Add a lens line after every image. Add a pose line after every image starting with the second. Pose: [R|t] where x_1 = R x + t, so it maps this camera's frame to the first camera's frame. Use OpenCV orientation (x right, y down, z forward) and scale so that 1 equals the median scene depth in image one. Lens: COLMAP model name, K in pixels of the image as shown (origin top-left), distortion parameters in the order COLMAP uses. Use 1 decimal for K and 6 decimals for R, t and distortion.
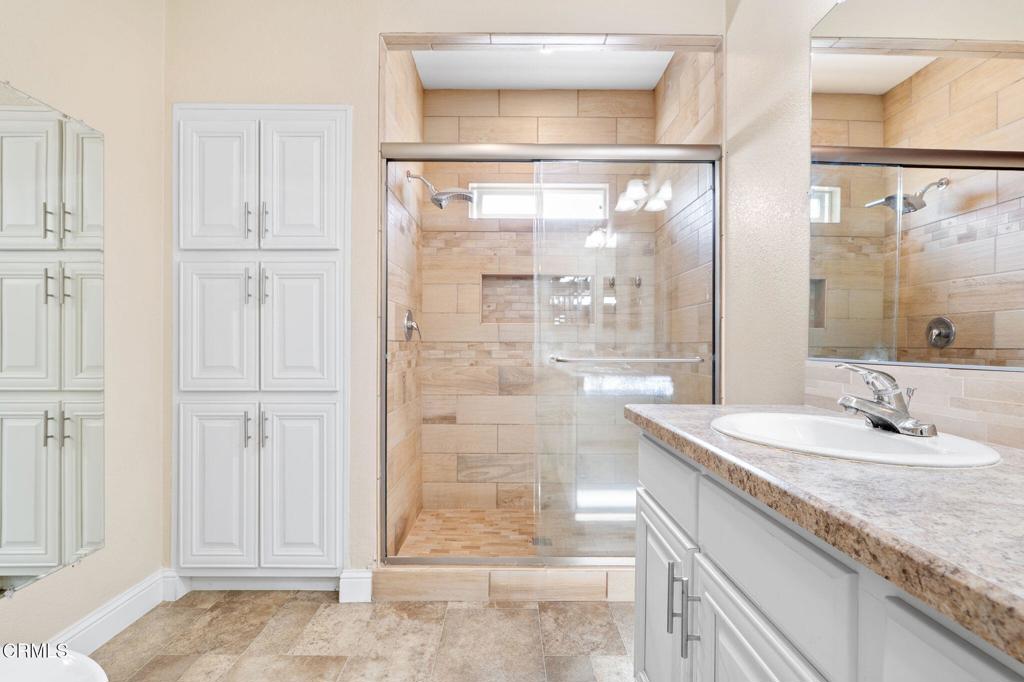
lens RADIAL K [[465.6, 0, 512.0], [0, 465.6, 341.0], [0, 0, 1]] dist [-0.003139, -0.000025]
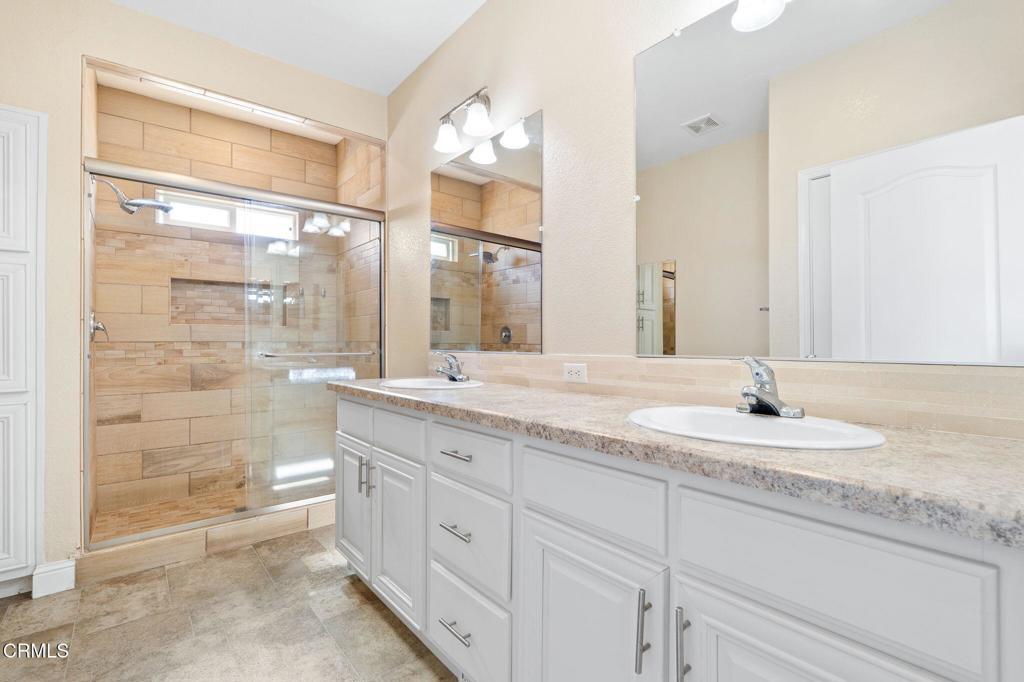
lens RADIAL K [[472.2, 0, 512.0], [0, 472.2, 341.0], [0, 0, 1]] dist [-0.003173, 0.000560]
pose [[0.776076, -0.006082, 0.630610, -0.161240], [0.001818, 0.999971, 0.007408, -0.006957], [-0.630637, -0.004603, 0.776064, -0.366444]]
